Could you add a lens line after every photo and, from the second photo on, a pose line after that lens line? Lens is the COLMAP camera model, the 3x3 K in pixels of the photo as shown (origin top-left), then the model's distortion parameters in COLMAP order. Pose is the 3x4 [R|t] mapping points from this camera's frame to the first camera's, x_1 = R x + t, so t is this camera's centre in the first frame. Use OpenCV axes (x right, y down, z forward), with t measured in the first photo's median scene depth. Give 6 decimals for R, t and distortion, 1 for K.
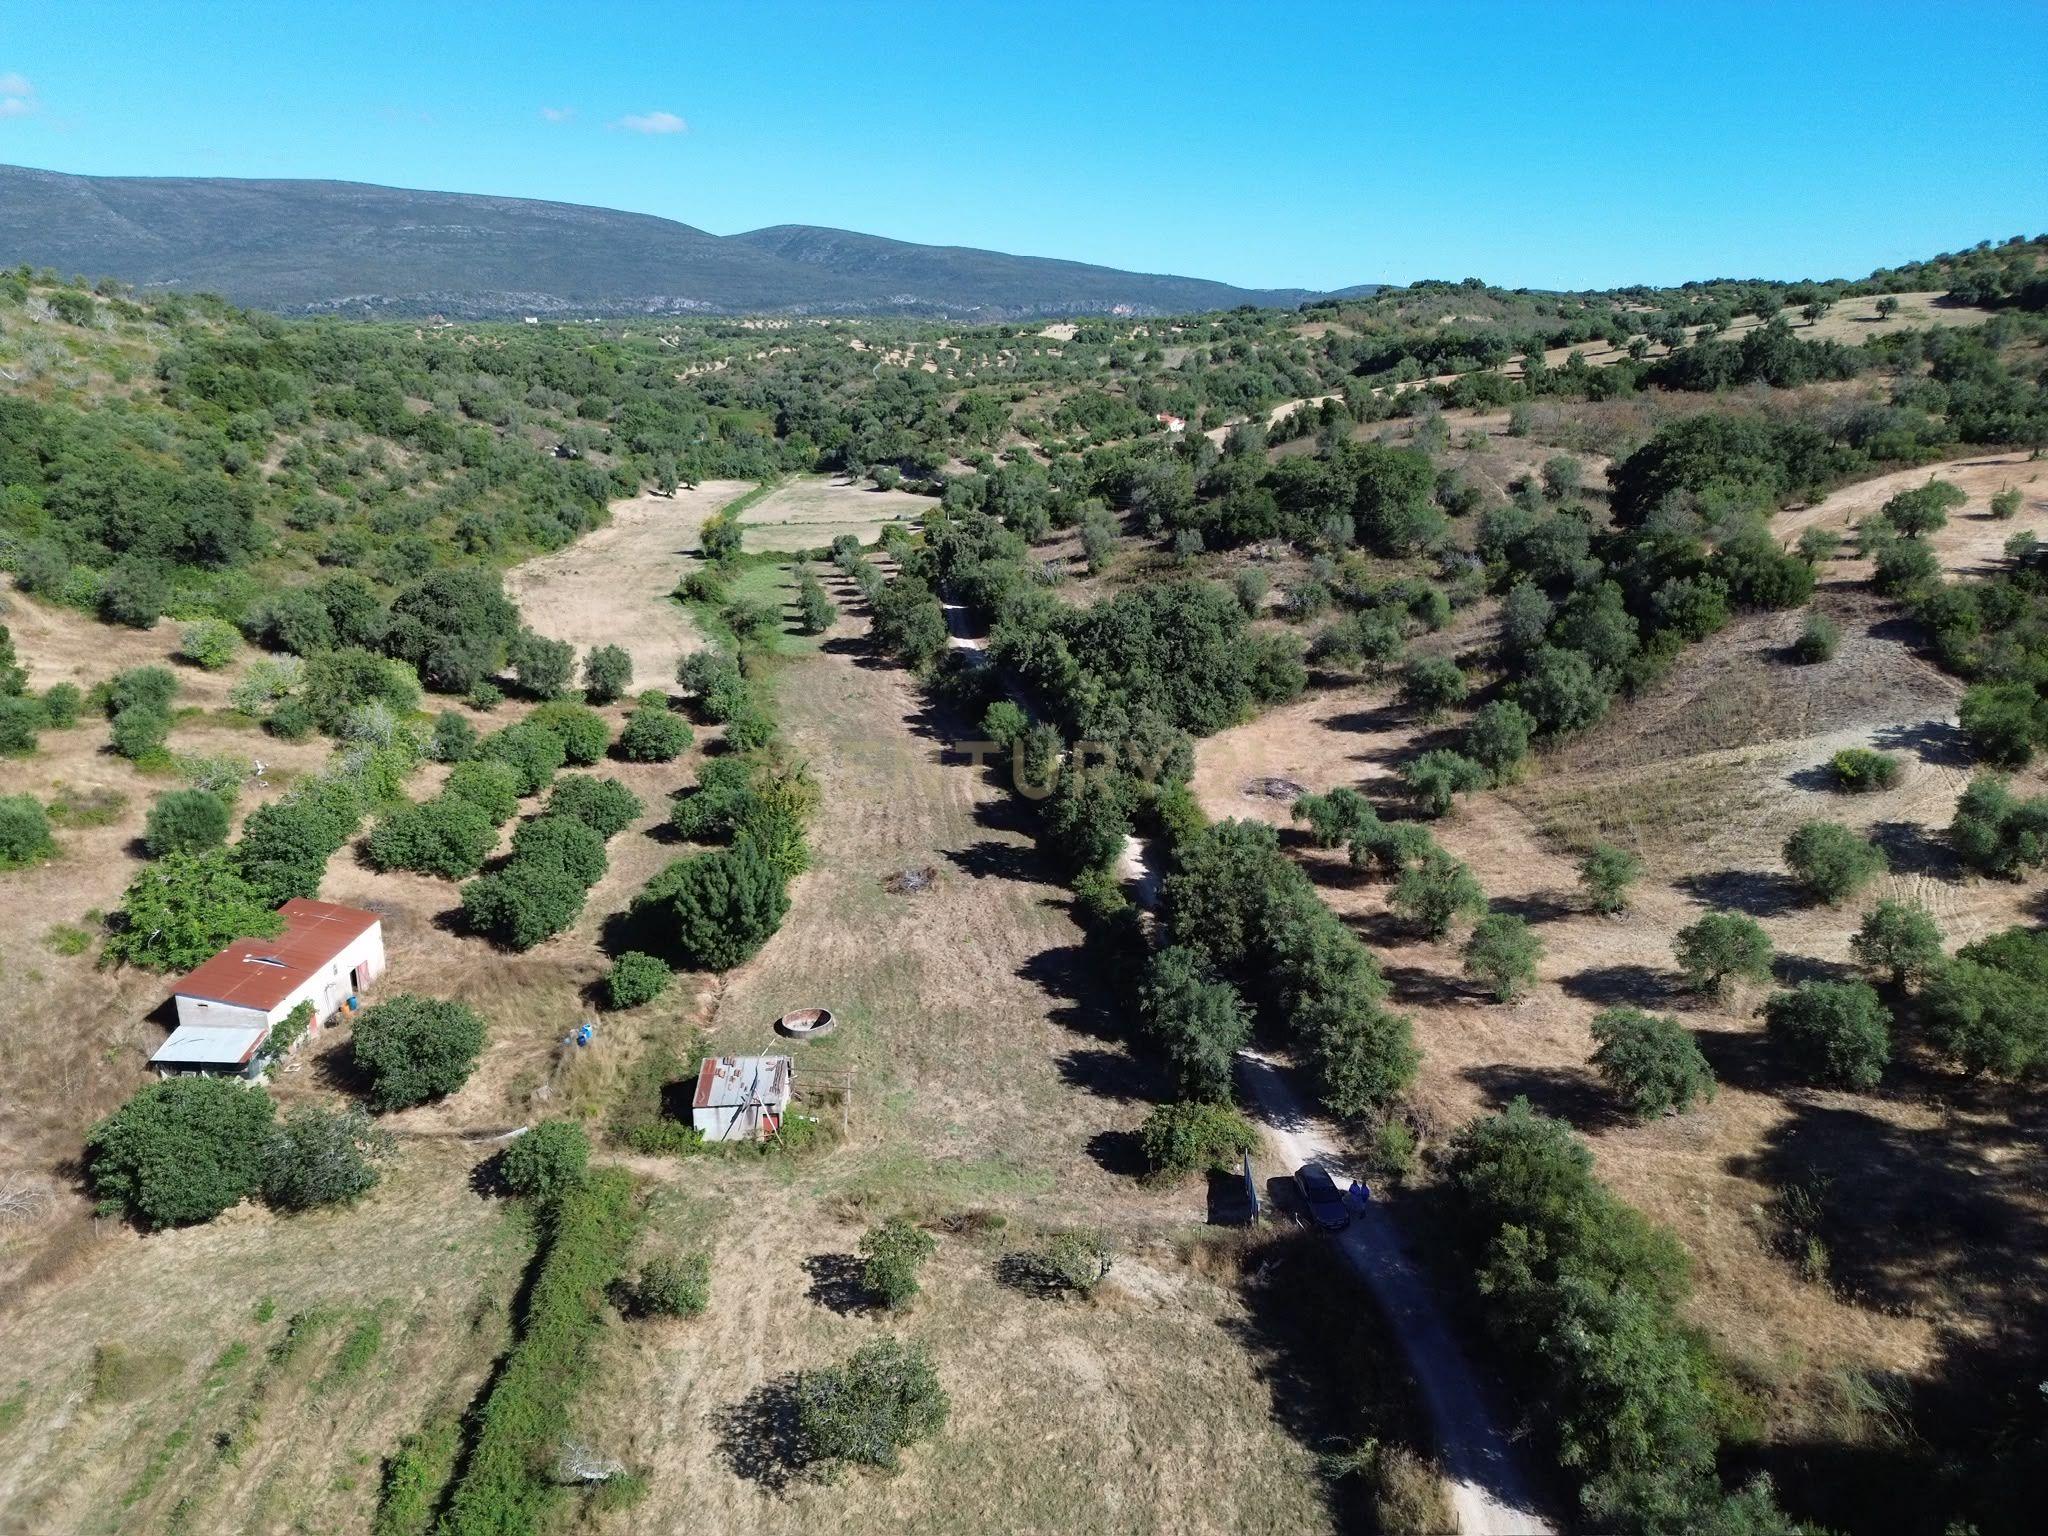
lens RADIAL K [[1443.7, 0, 1028.7], [0, 1443.7, 715.5], [0, 0, 1]] dist [0.102796, -0.123976]
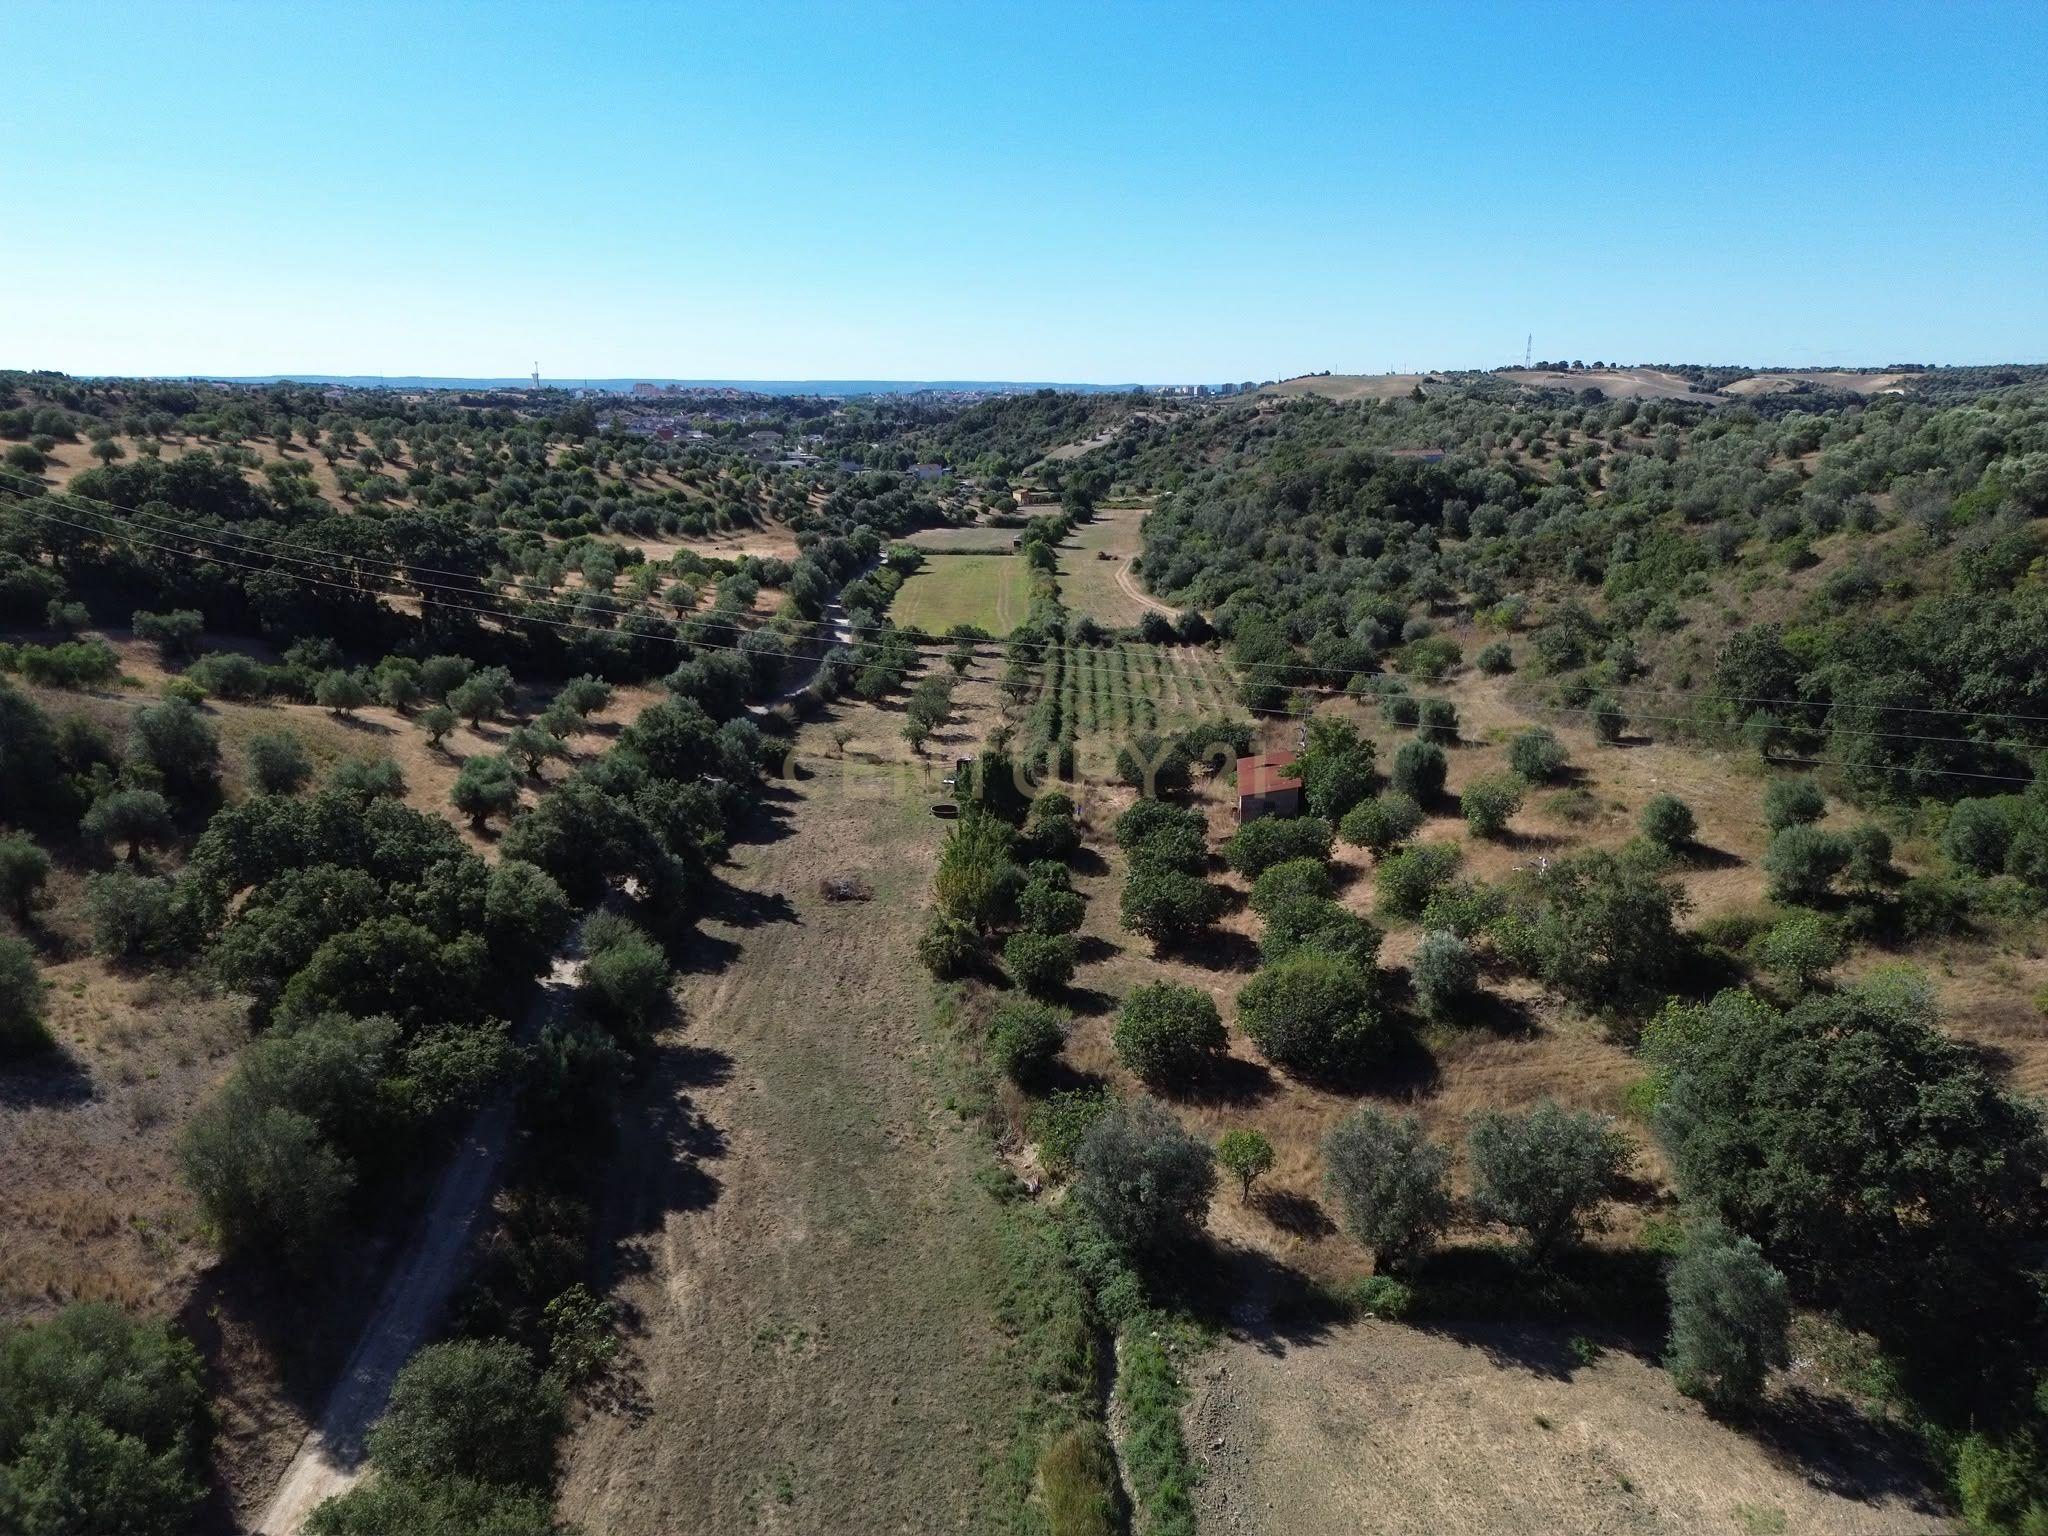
lens RADIAL K [[1430.6, 0, 1031.0], [0, 1430.6, 763.7], [0, 0, 1]] dist [0.074929, -0.078826]
pose [[-0.994262, -0.019962, 0.105097, -0.141983], [0.033922, 0.872901, 0.486717, -0.205996], [-0.101455, 0.487489, -0.867215, 0.803157]]
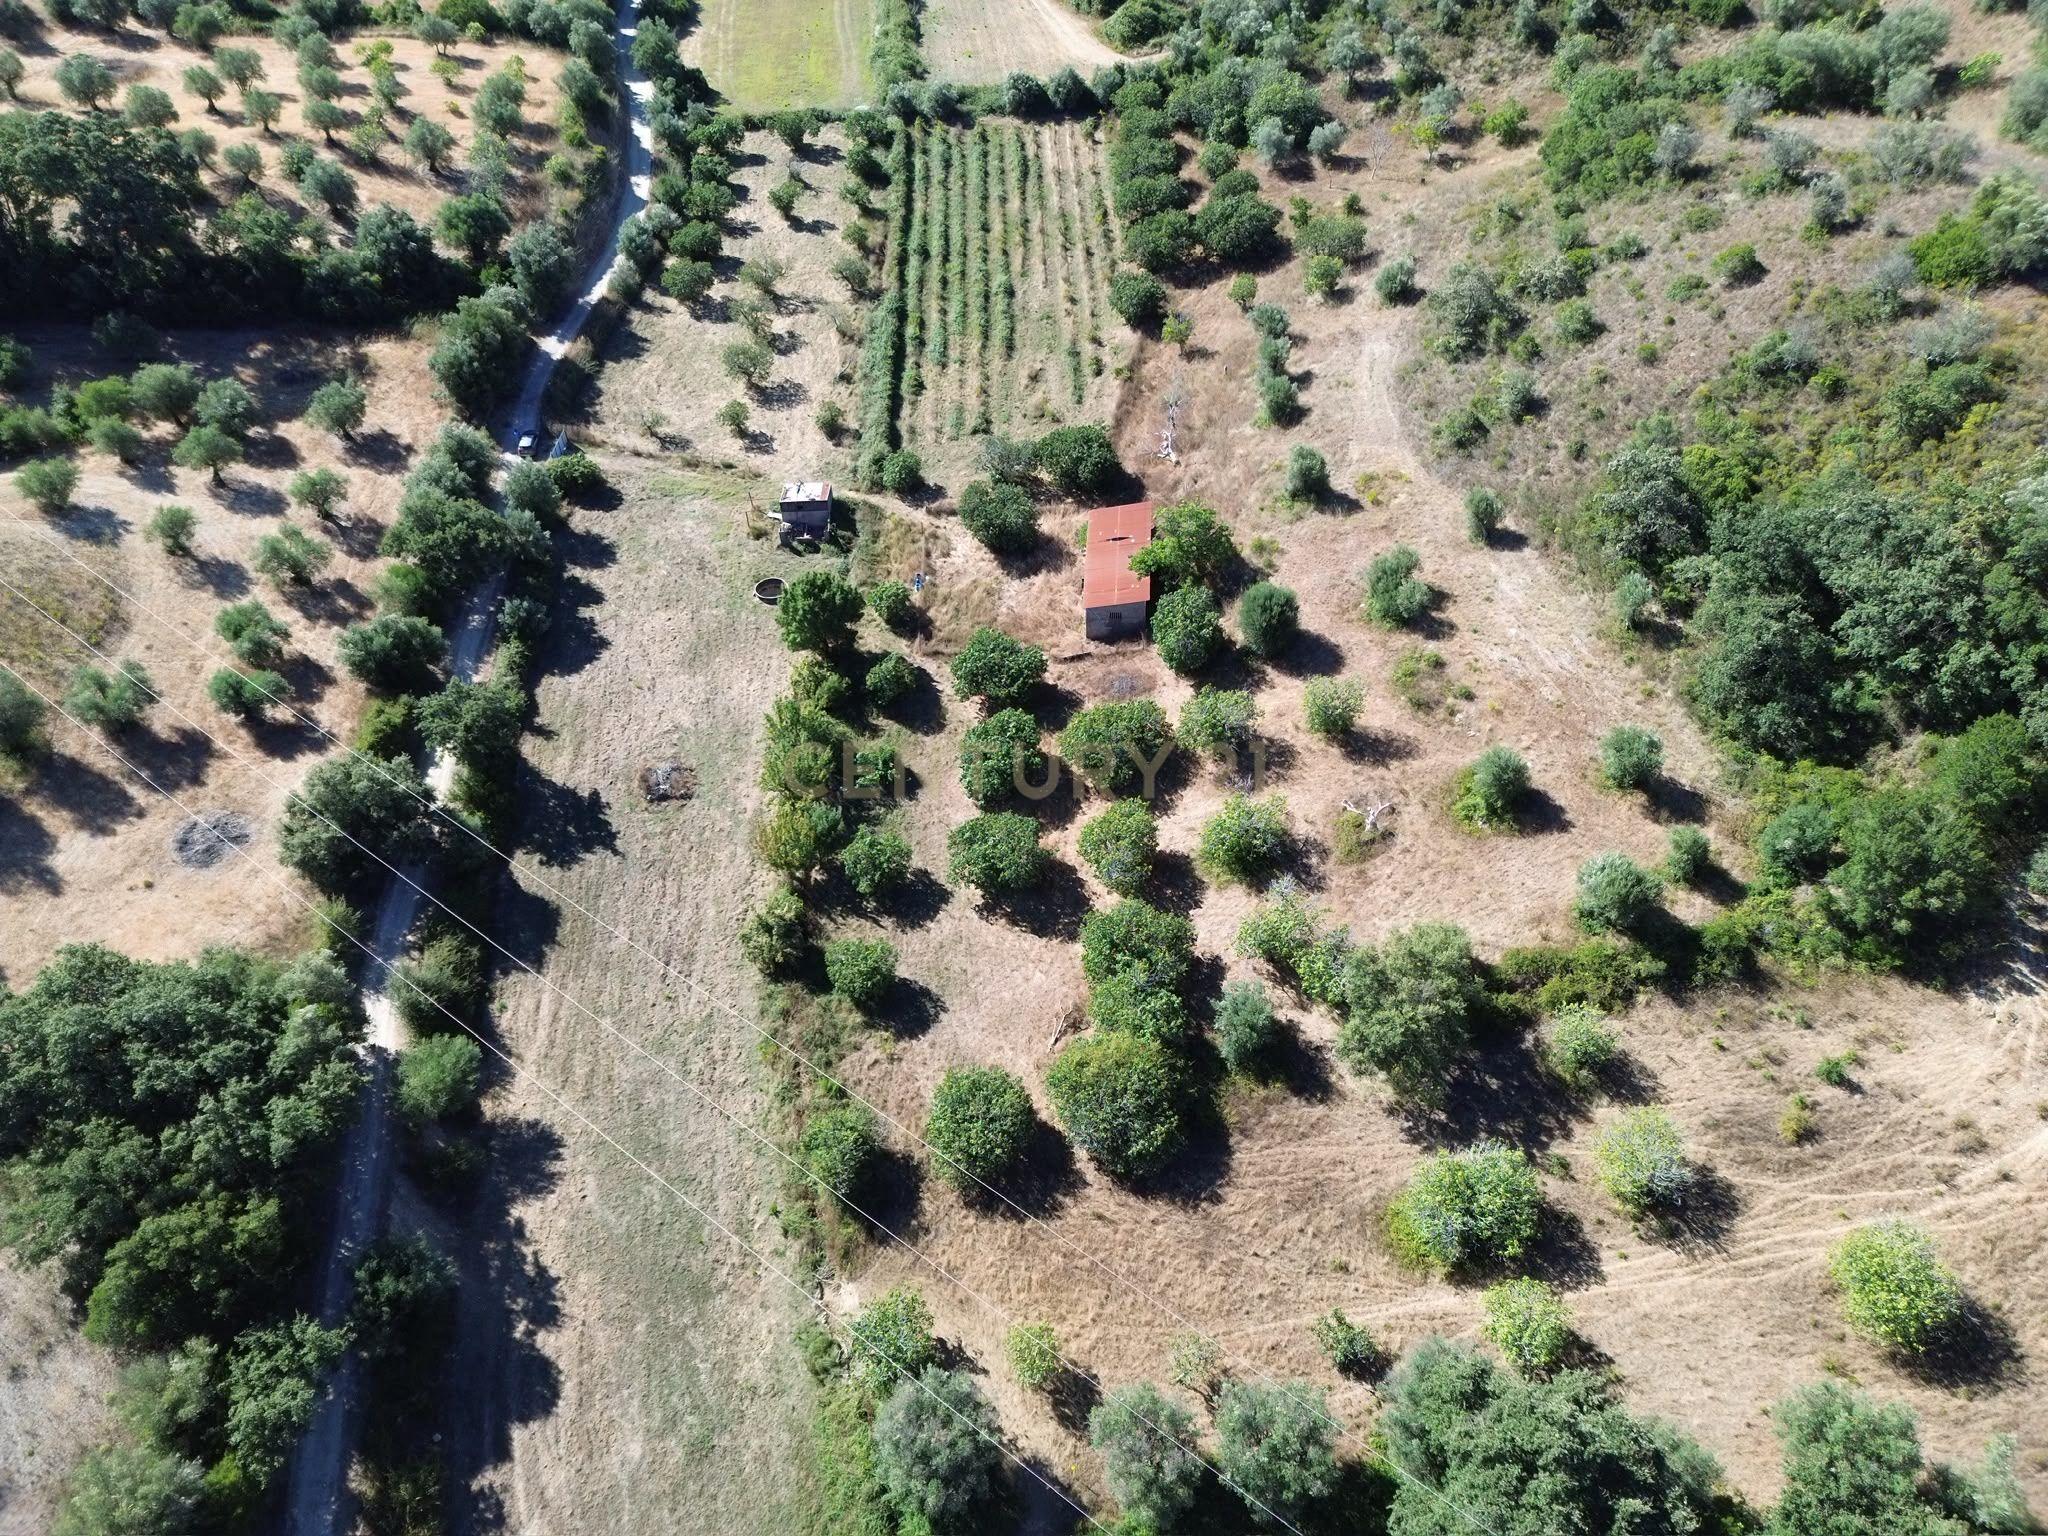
lens RADIAL K [[1430.6, 0, 1031.0], [0, 1430.6, 763.7], [0, 0, 1]] dist [0.074929, -0.078826]
pose [[-0.998929, -0.014464, 0.043947, -0.166129], [0.031398, 0.485722, 0.873549, -0.331462], [-0.033981, 0.873994, -0.484748, 0.636246]]
